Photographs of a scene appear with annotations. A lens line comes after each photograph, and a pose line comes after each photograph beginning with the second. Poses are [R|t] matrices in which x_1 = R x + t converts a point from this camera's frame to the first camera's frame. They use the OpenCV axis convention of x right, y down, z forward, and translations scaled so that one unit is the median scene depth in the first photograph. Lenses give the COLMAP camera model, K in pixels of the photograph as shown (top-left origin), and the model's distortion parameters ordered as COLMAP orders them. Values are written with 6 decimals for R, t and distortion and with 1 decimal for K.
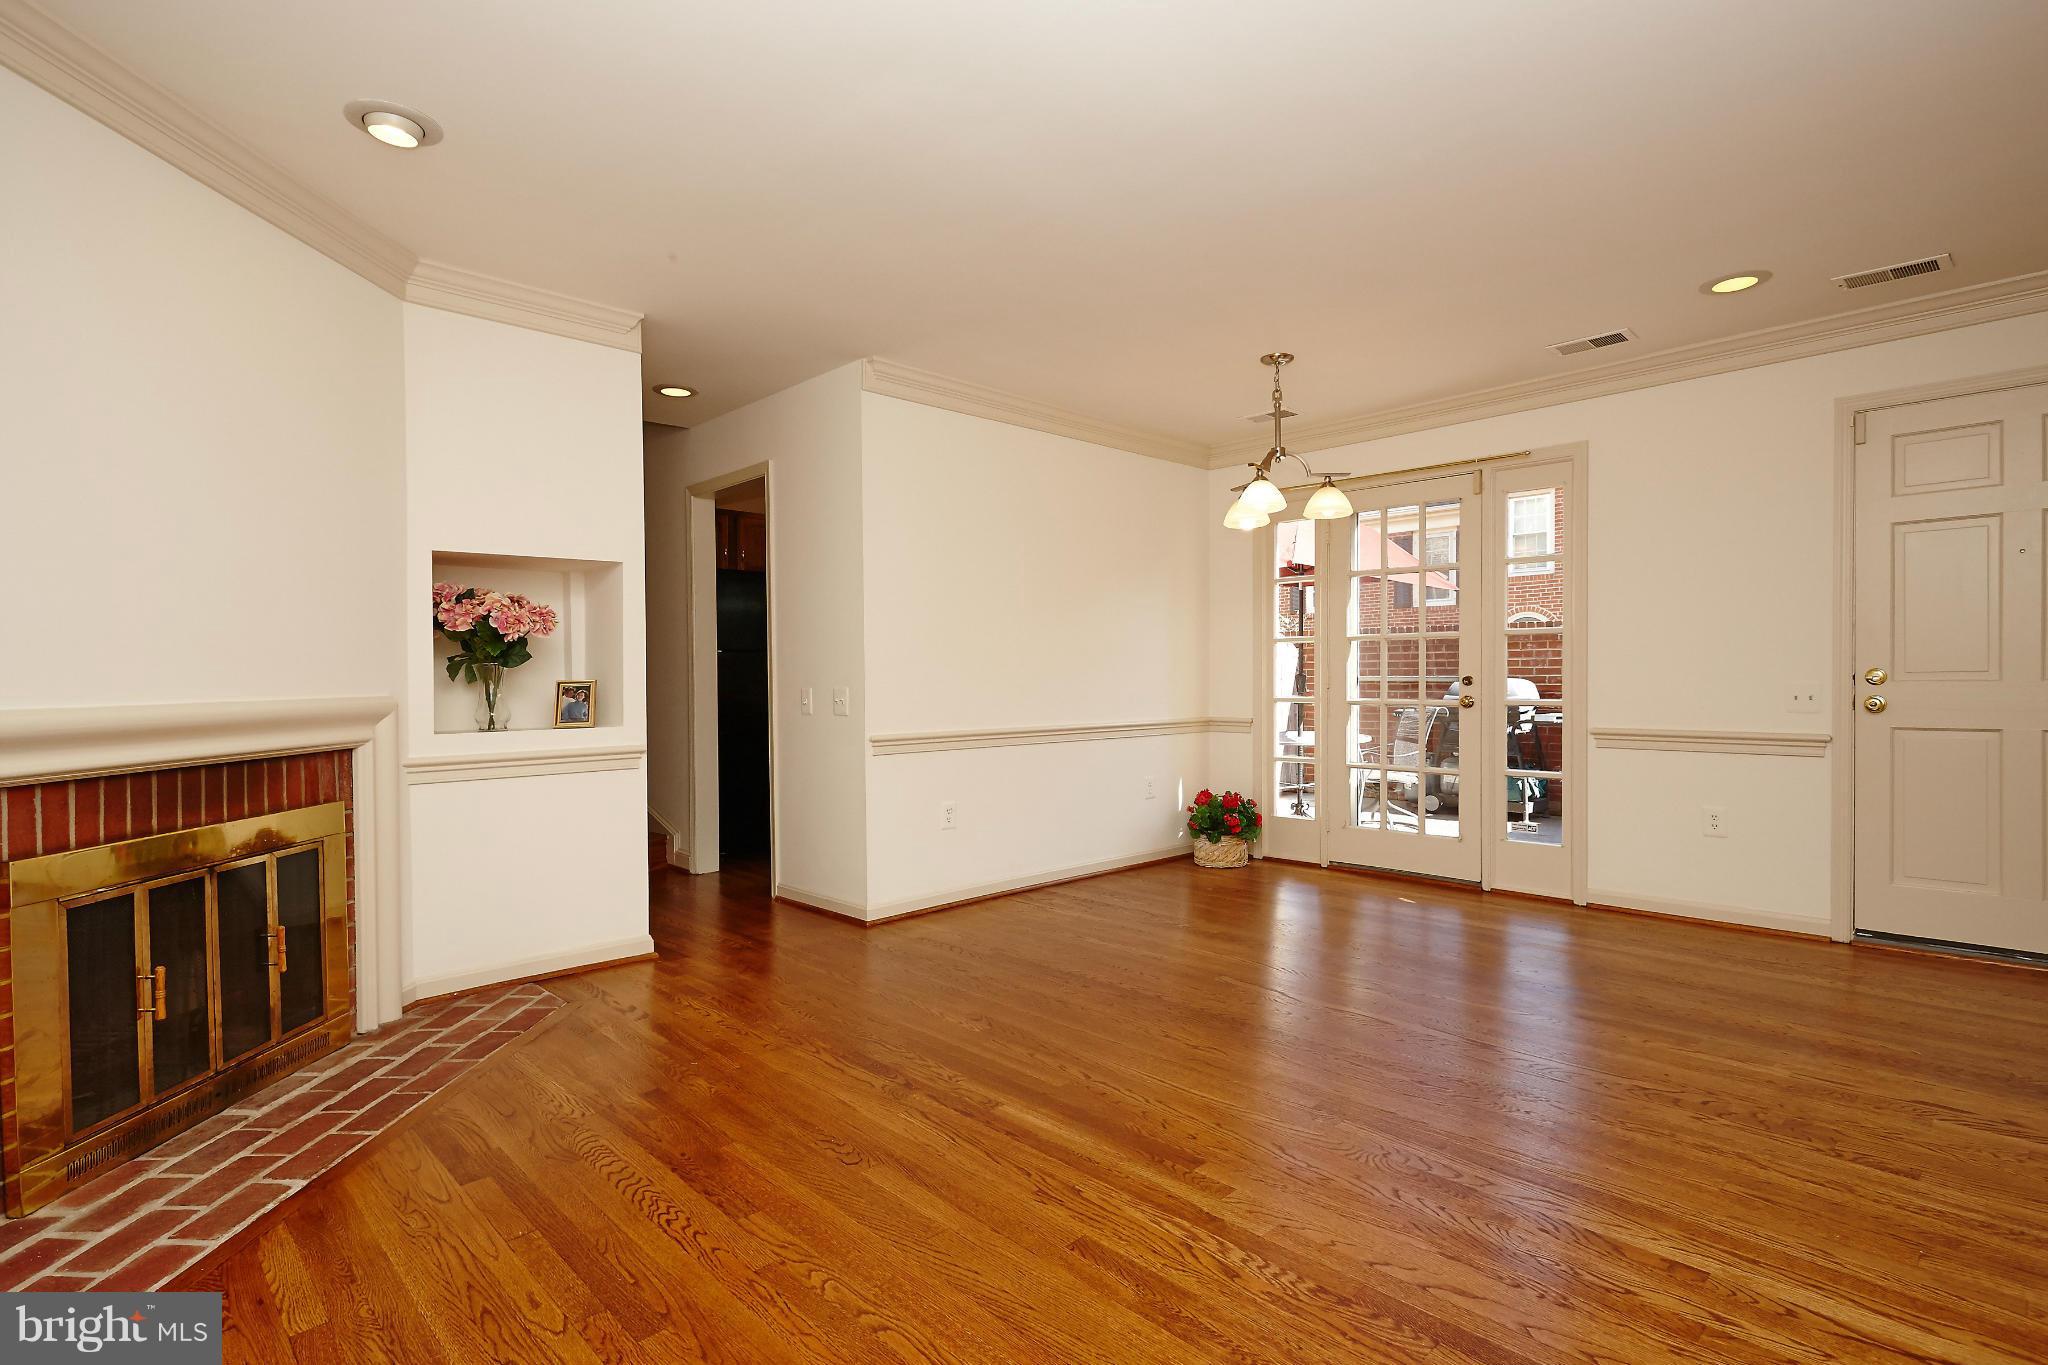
lens RADIAL K [[996.3, 0, 1023.8], [0, 996.3, 692.9], [0, 0, 1]] dist [0.005058, -0.002003]
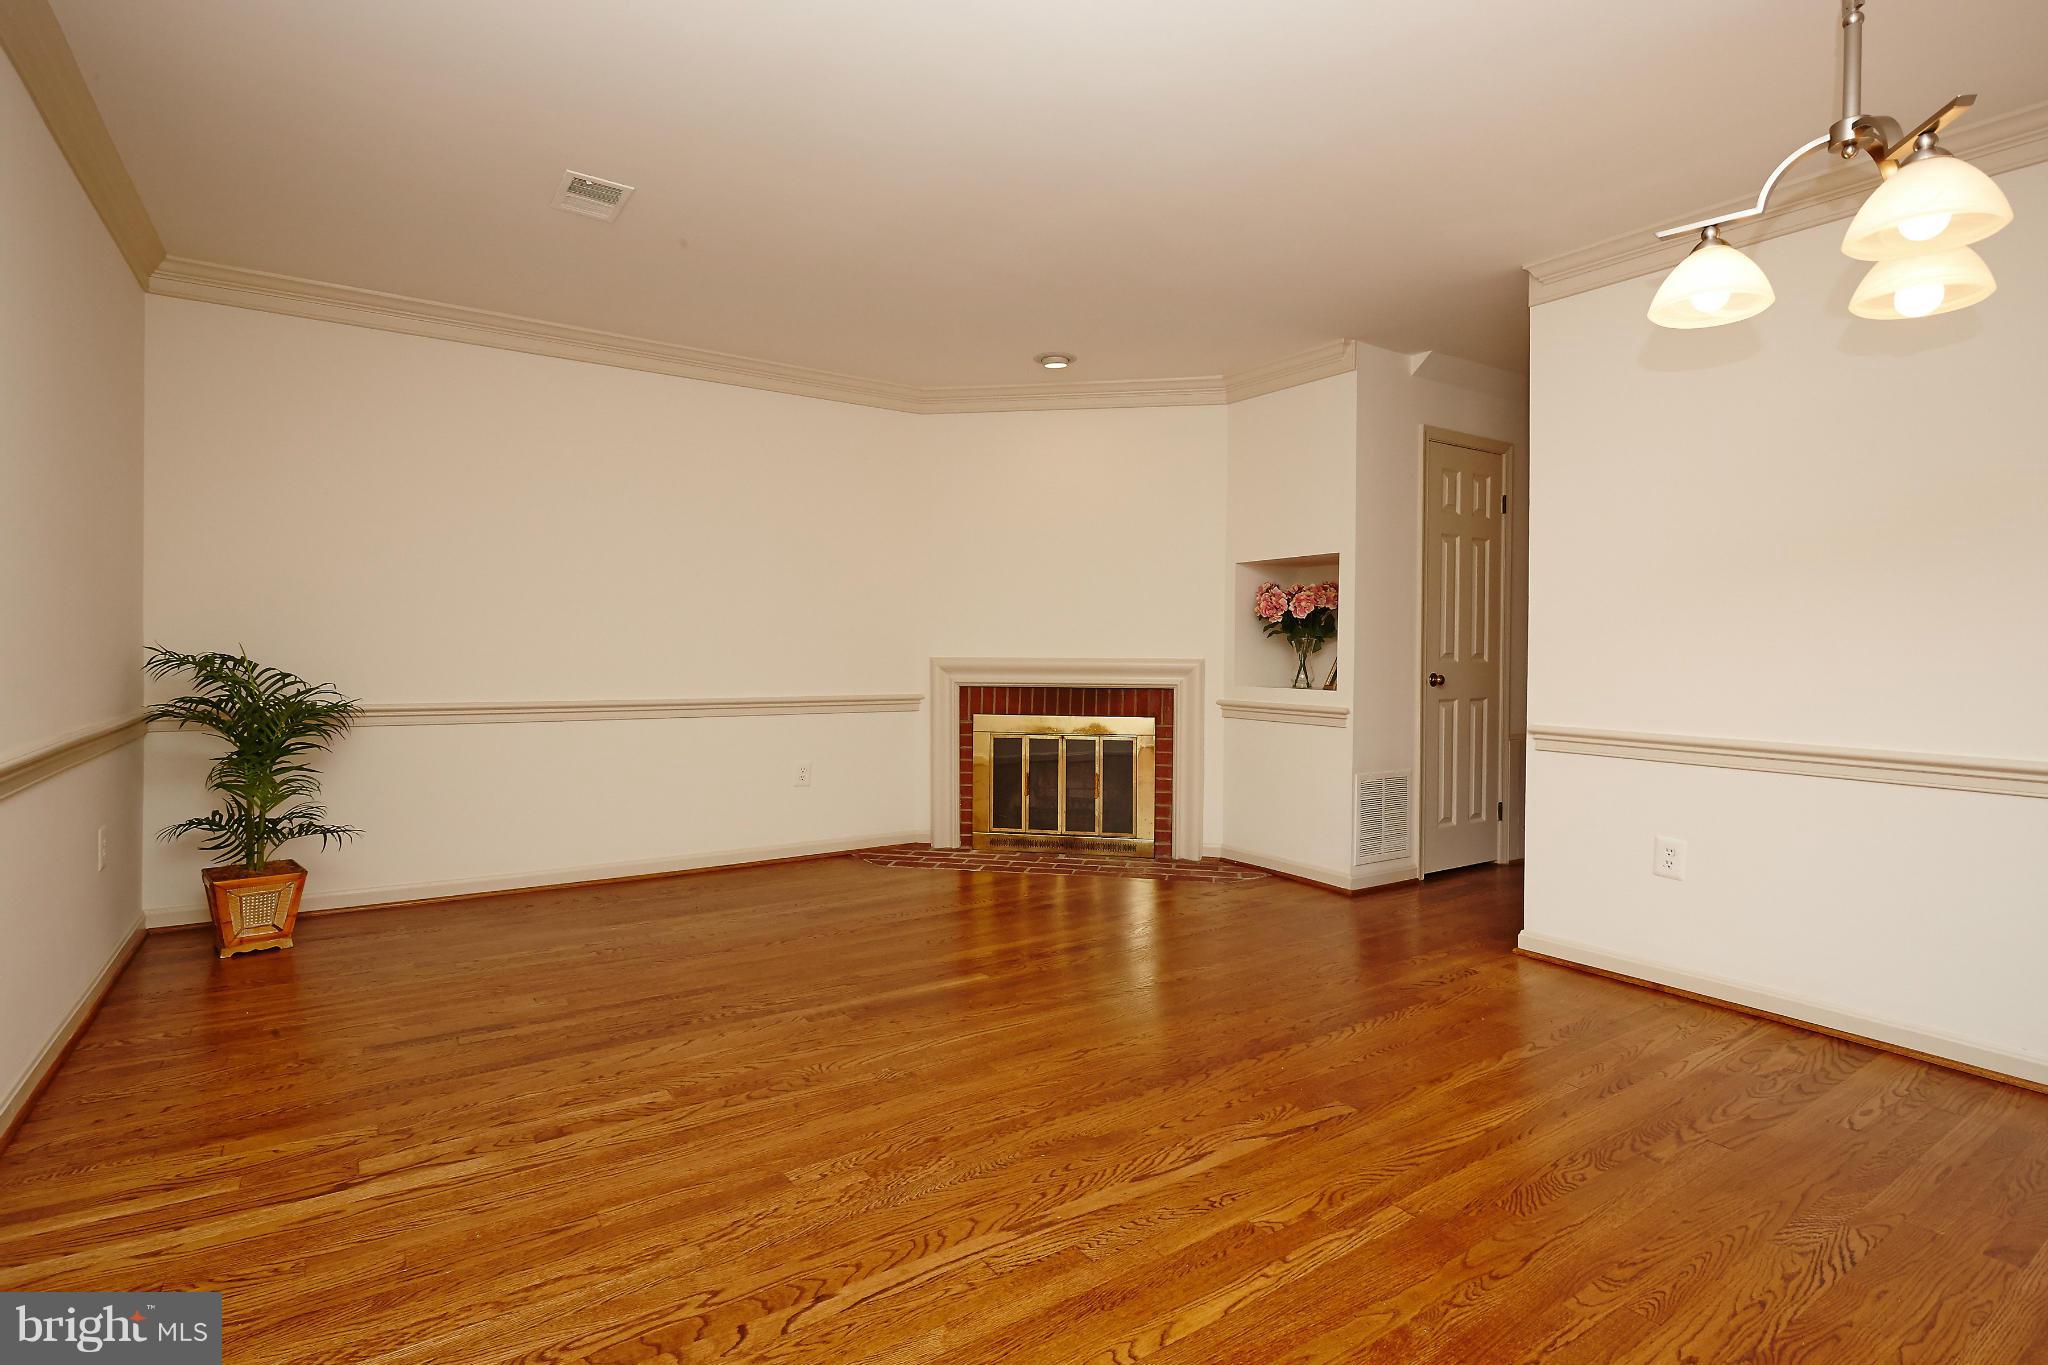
lens RADIAL K [[1002.2, 0, 1030.7], [0, 1002.2, 639.0], [0, 0, 1]] dist [0.003116, 0.000570]
pose [[-0.169584, 0.000277, -0.985516, 0.820375], [-0.023264, 0.999720, 0.004285, -0.024548], [0.985241, 0.023653, -0.169530, 0.818441]]
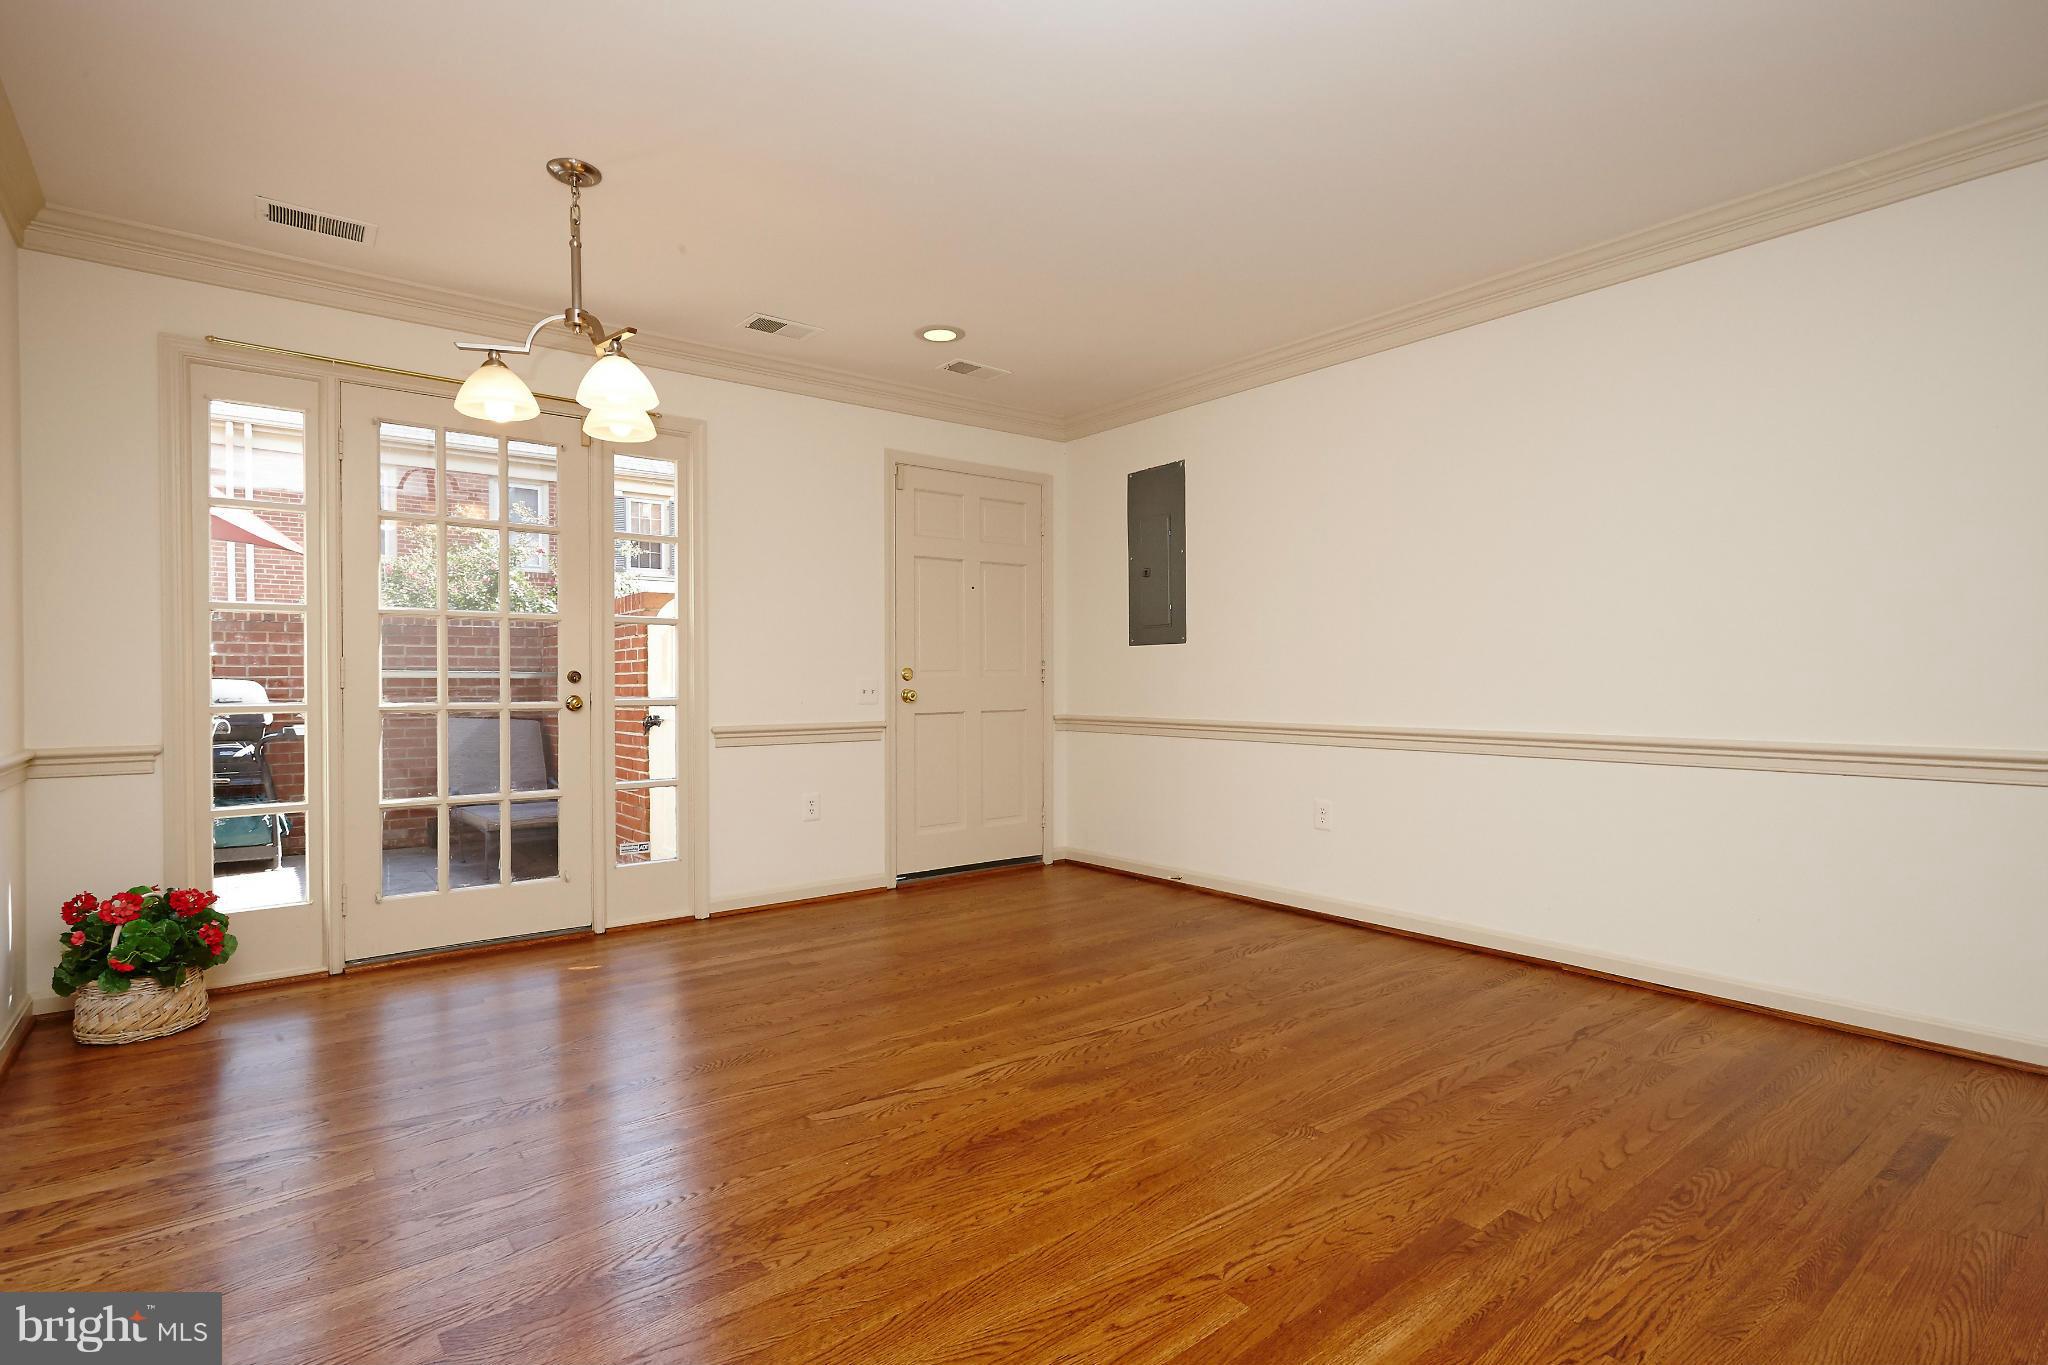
lens RADIAL K [[996.3, 0, 1023.8], [0, 996.3, 692.9], [0, 0, 1]] dist [0.005058, -0.002003]
pose [[0.099771, -0.006000, 0.994992, -0.400269], [0.018094, 0.999827, 0.004215, 0.004718], [-0.994846, 0.017583, 0.099862, 0.722590]]
